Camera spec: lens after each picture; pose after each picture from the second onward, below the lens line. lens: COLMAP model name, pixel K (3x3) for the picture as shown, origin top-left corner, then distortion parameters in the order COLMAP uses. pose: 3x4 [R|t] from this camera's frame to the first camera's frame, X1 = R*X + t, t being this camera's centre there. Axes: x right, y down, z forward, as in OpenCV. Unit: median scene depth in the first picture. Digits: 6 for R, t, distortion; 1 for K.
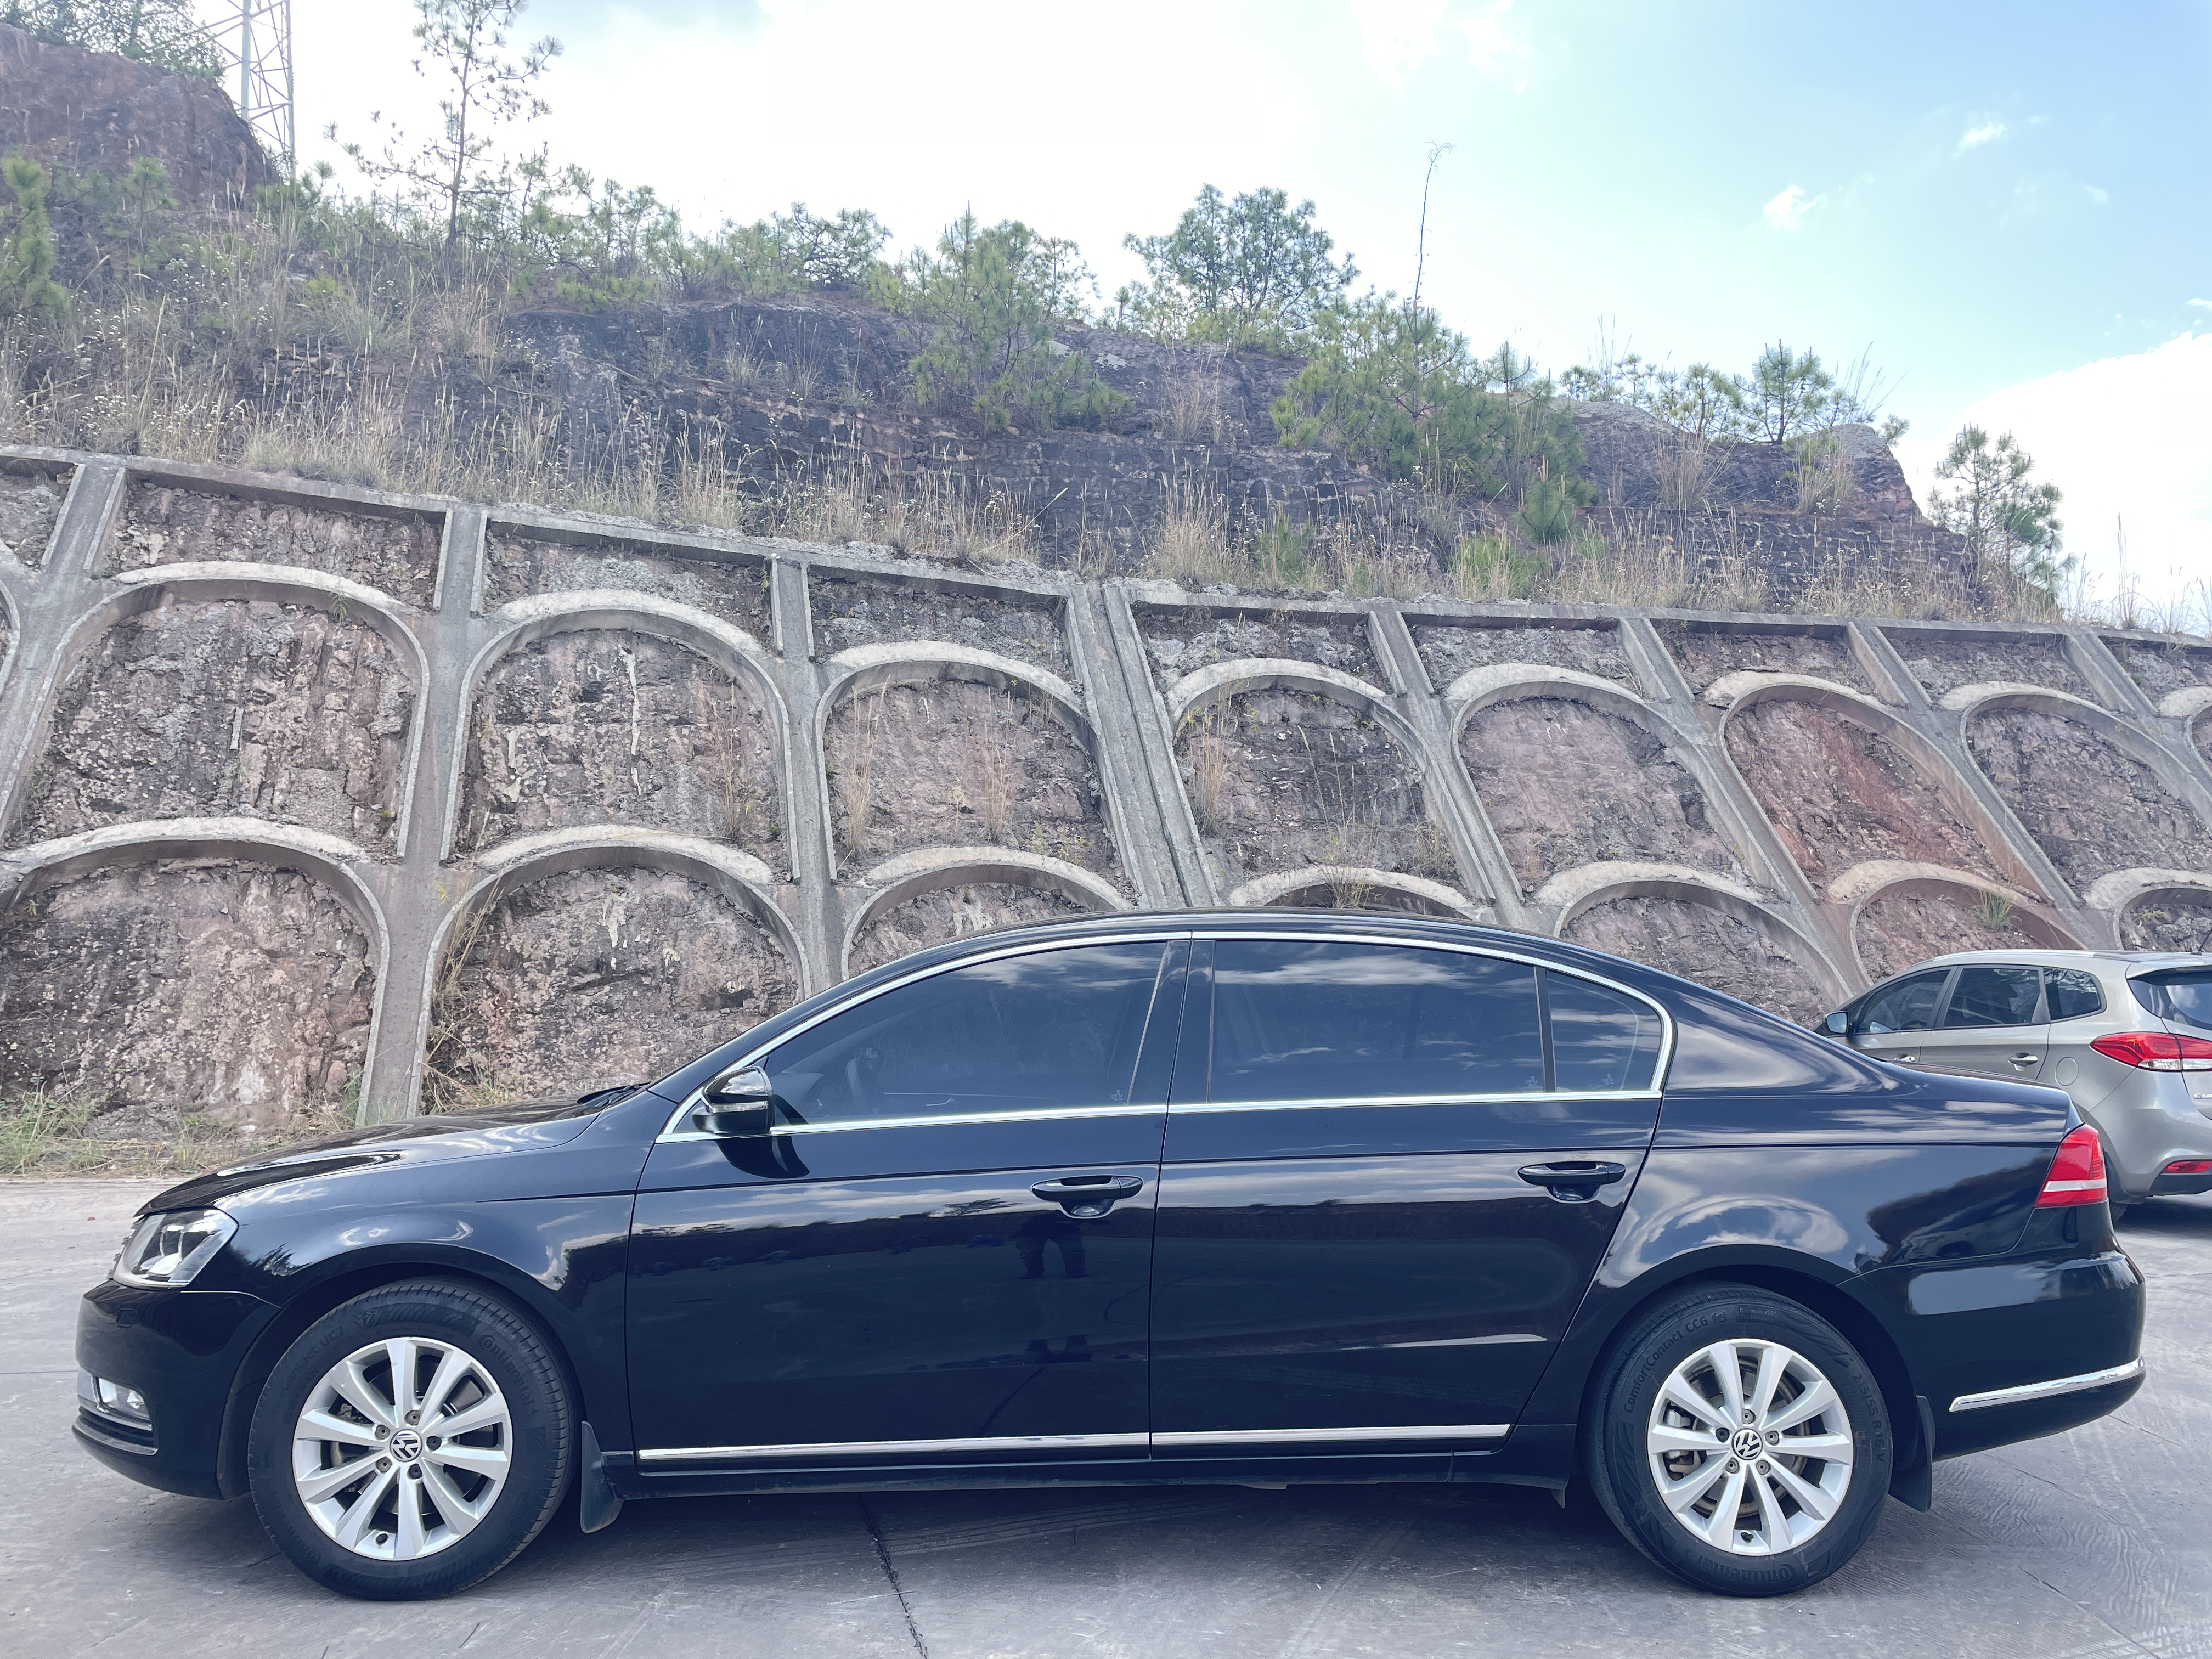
lens RADIAL K [[1634.3, 0, 1120.3], [0, 1634.3, 851.7], [0, 0, 1]] dist [0.066948, -0.082178]
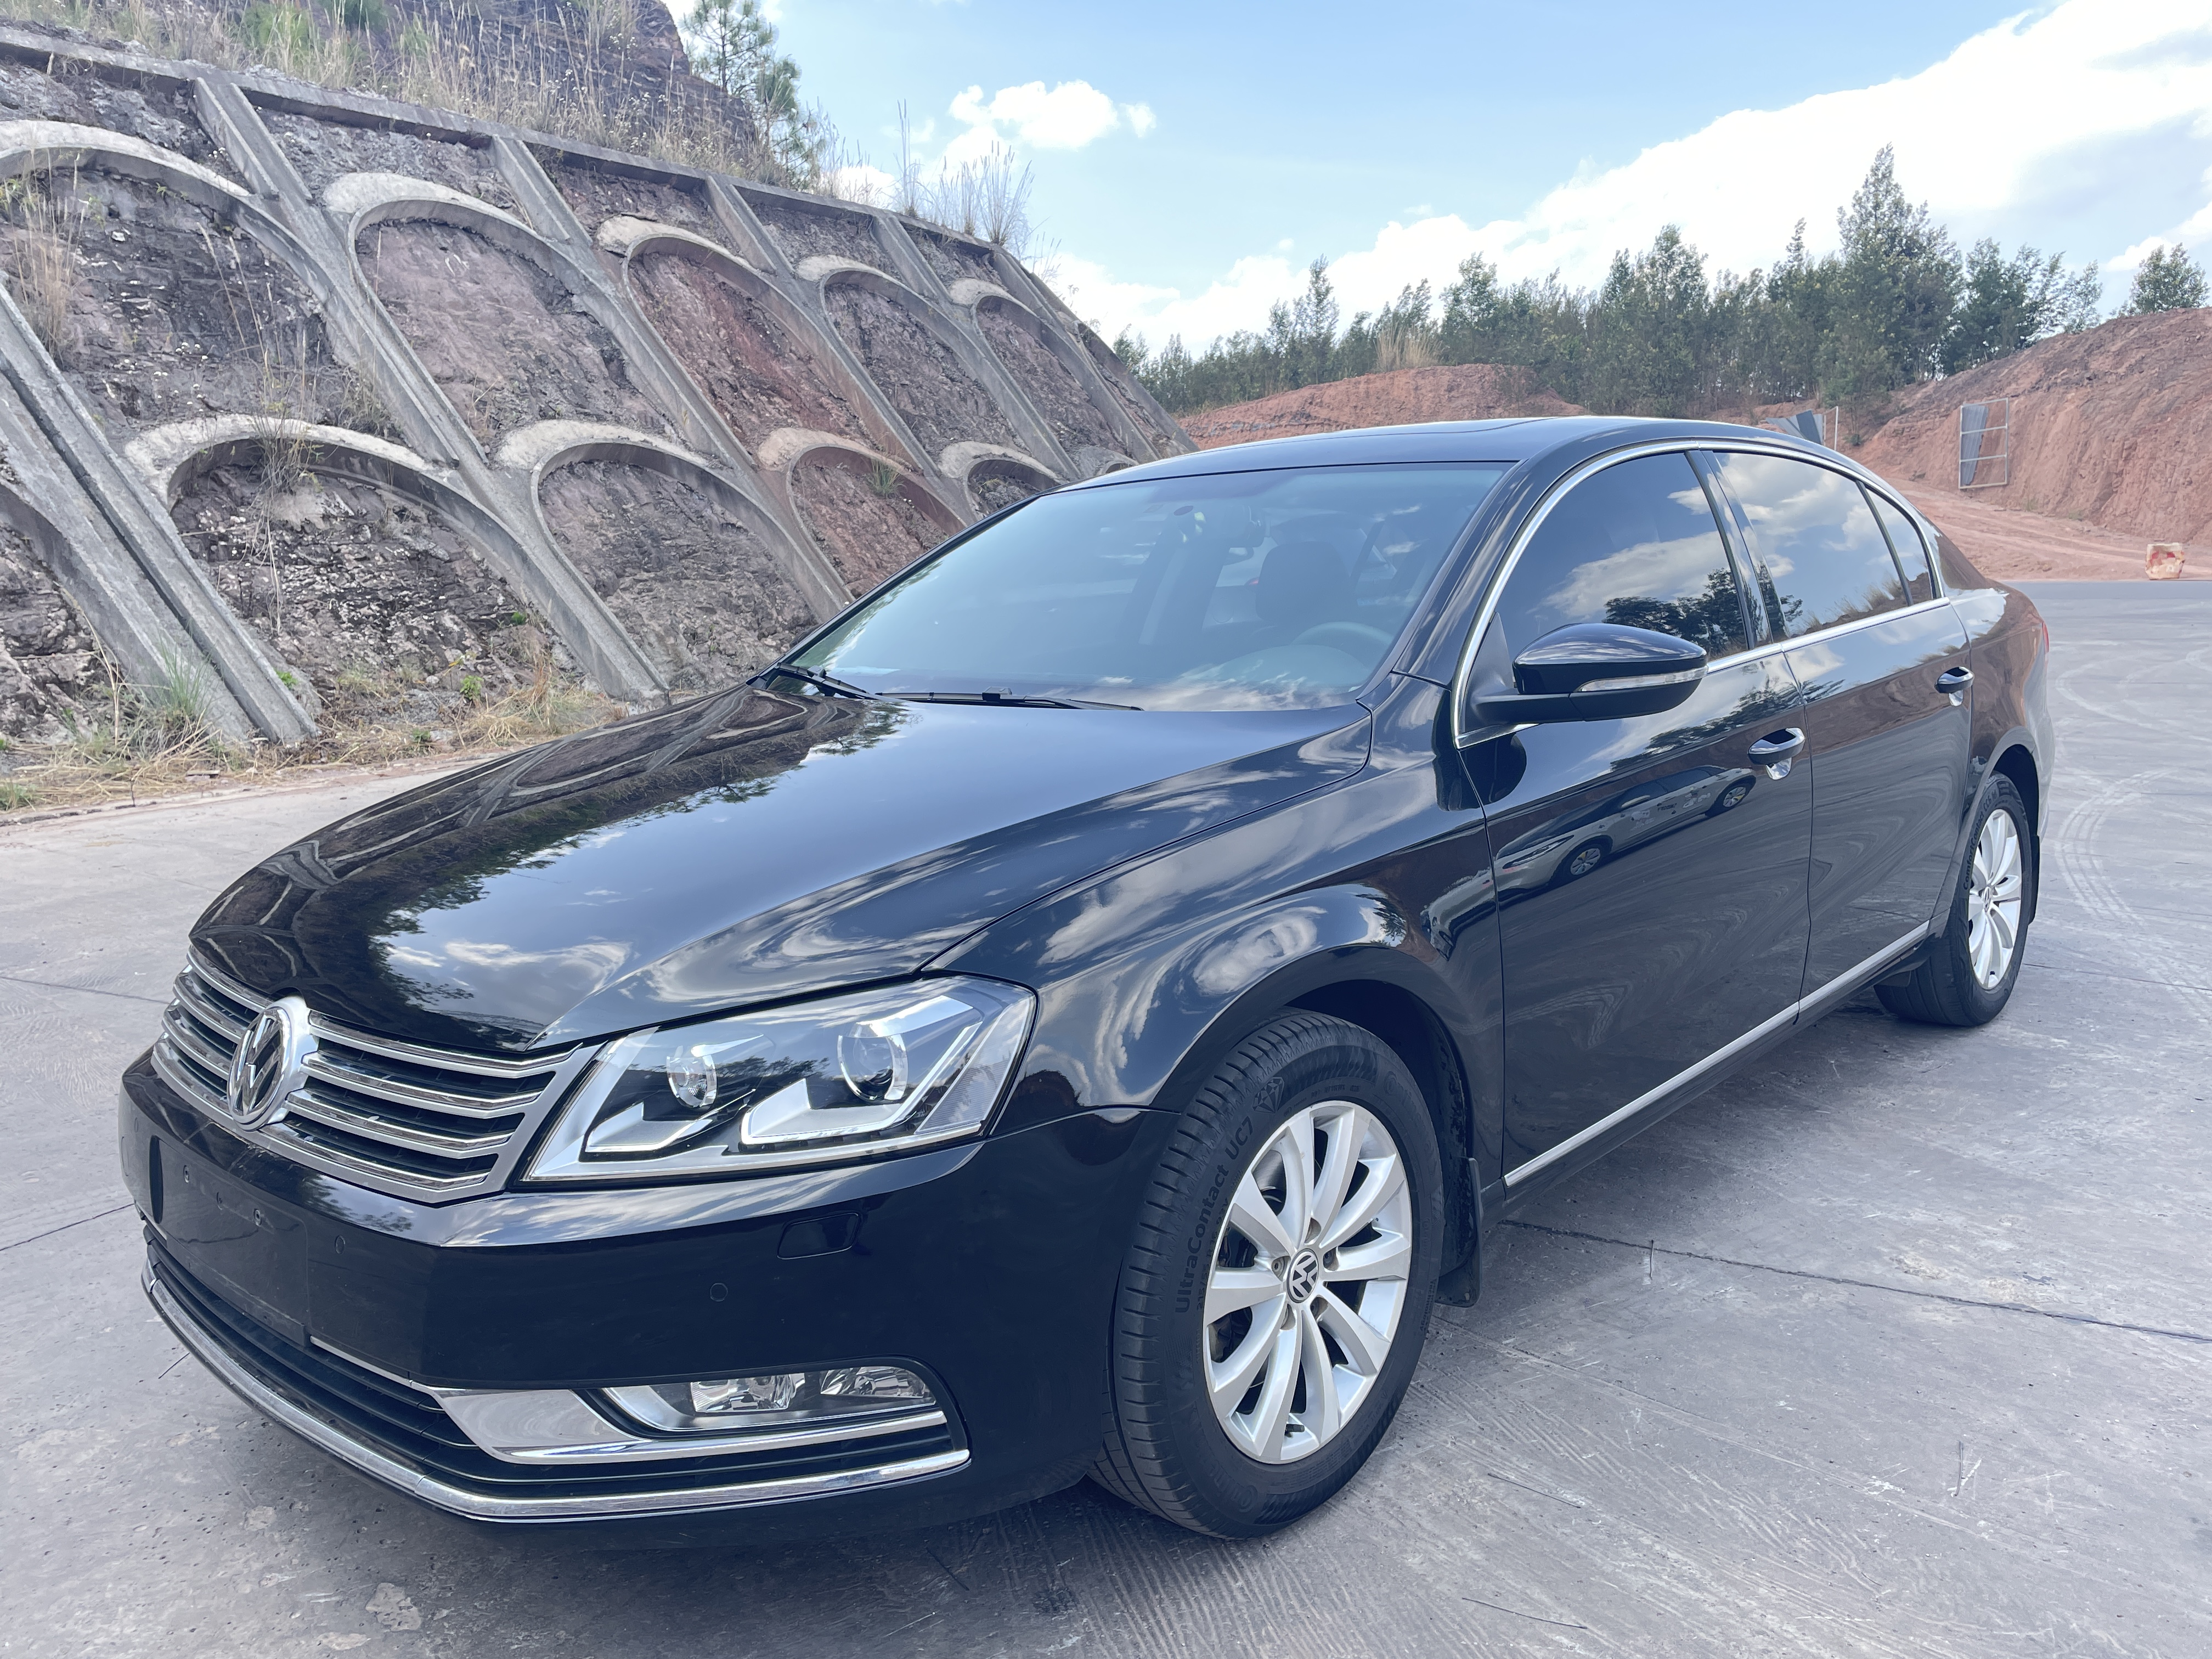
lens RADIAL K [[1634.3, 0, 1094.2], [0, 1634.3, 834.4], [0, 0, 1]] dist [0.066948, -0.082178]
pose [[0.708635, -0.146612, 0.690175, -0.144516], [-0.023866, 0.972633, 0.231119, 0.009883], [-0.705171, -0.180251, 0.685743, 0.108971]]
